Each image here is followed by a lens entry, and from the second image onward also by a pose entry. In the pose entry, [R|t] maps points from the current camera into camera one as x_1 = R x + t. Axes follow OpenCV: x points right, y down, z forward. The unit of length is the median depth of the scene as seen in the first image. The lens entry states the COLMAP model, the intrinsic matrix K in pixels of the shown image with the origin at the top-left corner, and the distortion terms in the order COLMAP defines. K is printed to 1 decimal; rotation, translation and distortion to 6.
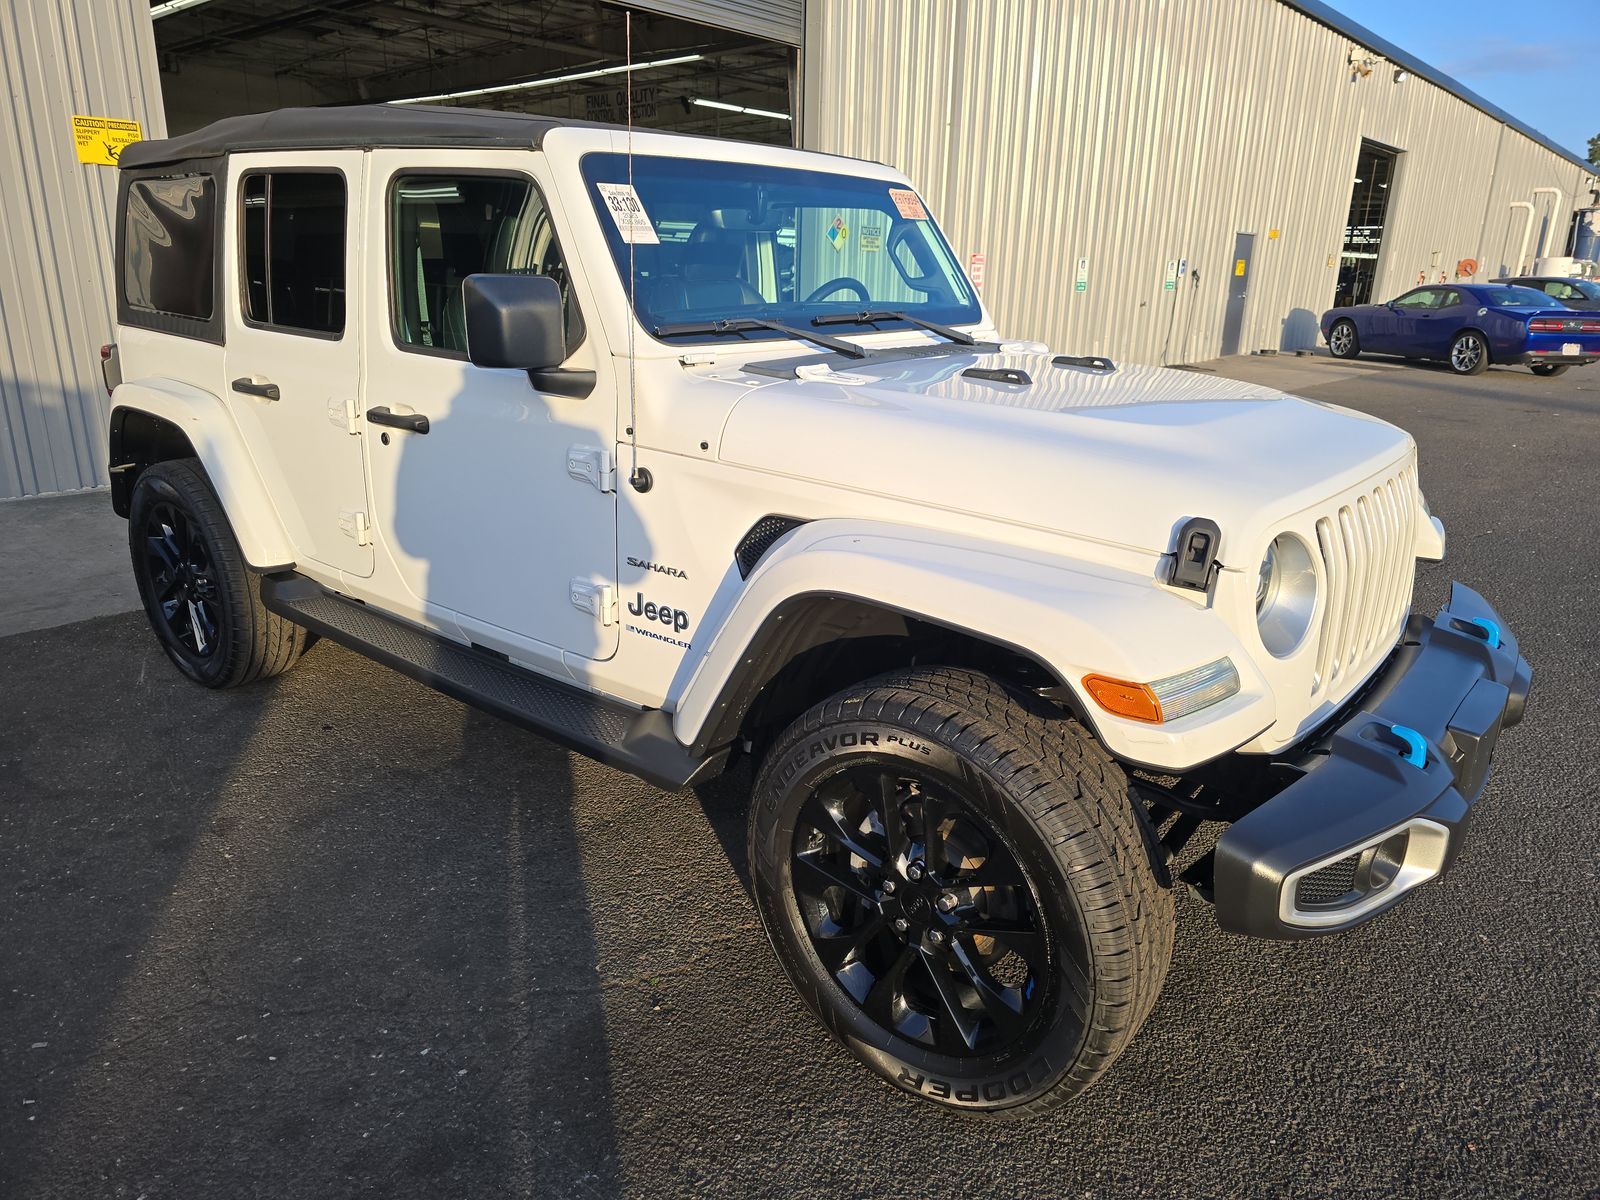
lens RADIAL K [[1078.2, 0, 800.0], [0, 1078.2, 600.0], [0, 0, 1]] dist [-0.004848, -0.004941]
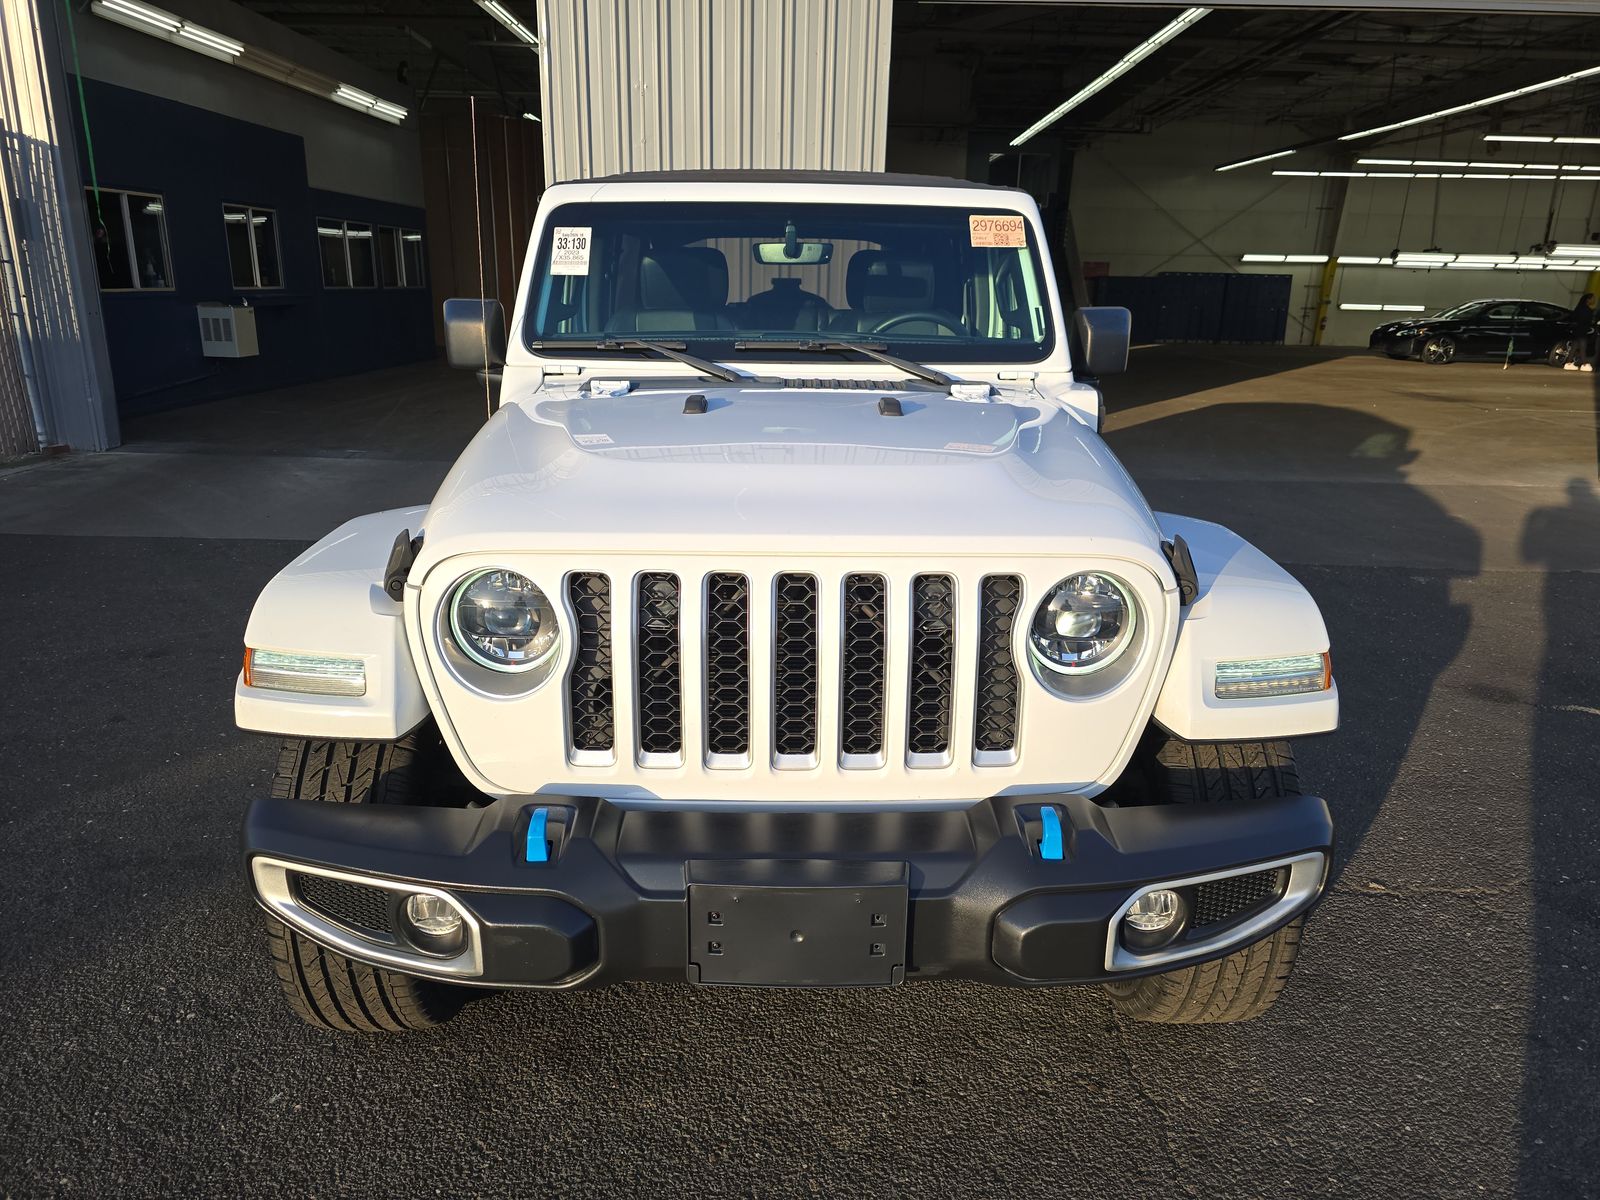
lens RADIAL K [[1078.2, 0, 800.0], [0, 1078.2, 600.0], [0, 0, 1]] dist [-0.004848, -0.004941]
pose [[0.638792, 0.204522, -0.741698, 0.097878], [-0.230604, 0.970596, 0.069031, -0.011751], [0.734007, 0.126942, 0.667173, 0.042058]]
